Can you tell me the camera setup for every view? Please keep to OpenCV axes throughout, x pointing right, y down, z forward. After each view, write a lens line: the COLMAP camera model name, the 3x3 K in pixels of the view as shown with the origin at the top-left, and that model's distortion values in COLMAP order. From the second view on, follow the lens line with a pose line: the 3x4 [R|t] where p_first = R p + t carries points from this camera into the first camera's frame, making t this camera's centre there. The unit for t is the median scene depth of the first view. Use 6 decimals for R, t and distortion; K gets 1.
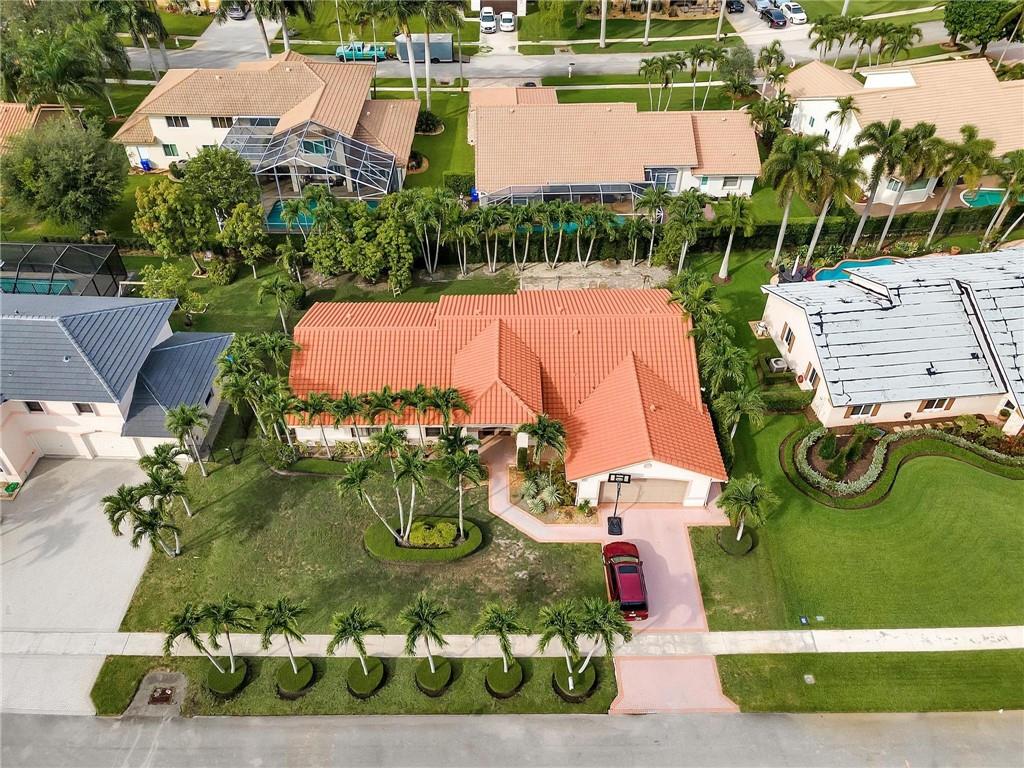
lens RADIAL K [[724.9, 0, 489.7], [0, 724.9, 382.4], [0, 0, 1]] dist [0.001170, 0.043731]
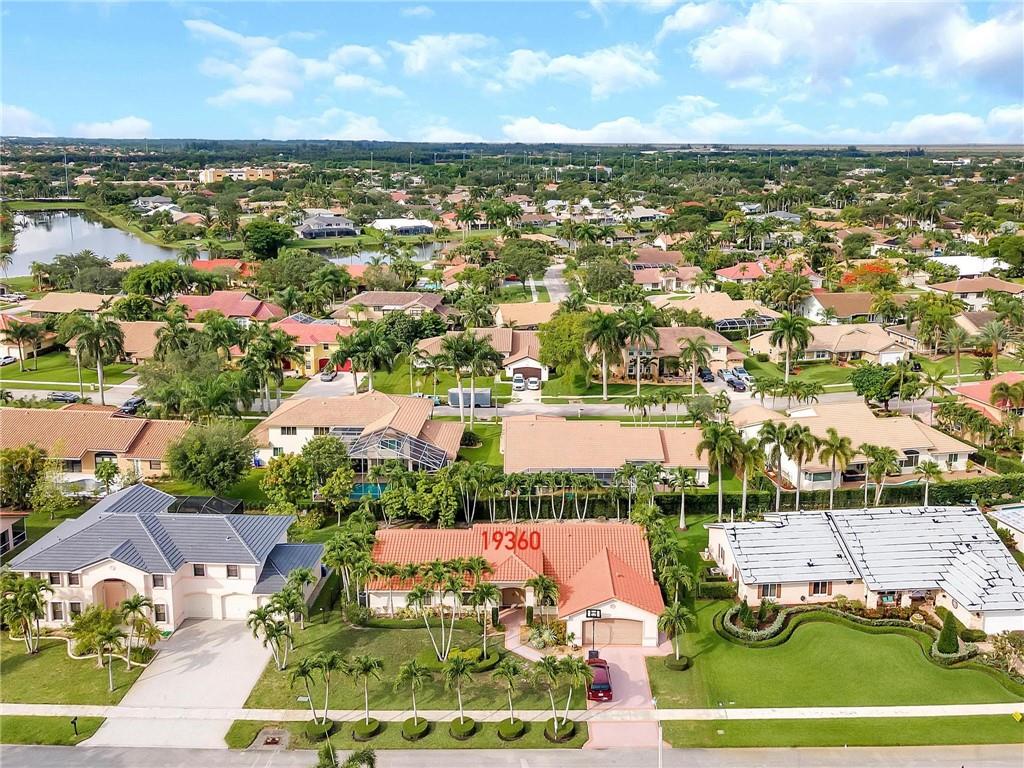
lens RADIAL K [[769.7, 0, 535.3], [0, 769.7, 383.8], [0, 0, 1]] dist [-0.003315, -0.004948]
pose [[0.999861, 0.013182, 0.010209, 0.033681], [-0.006649, 0.876752, -0.480897, 0.416750], [-0.015290, 0.480762, 0.876718, -0.522306]]
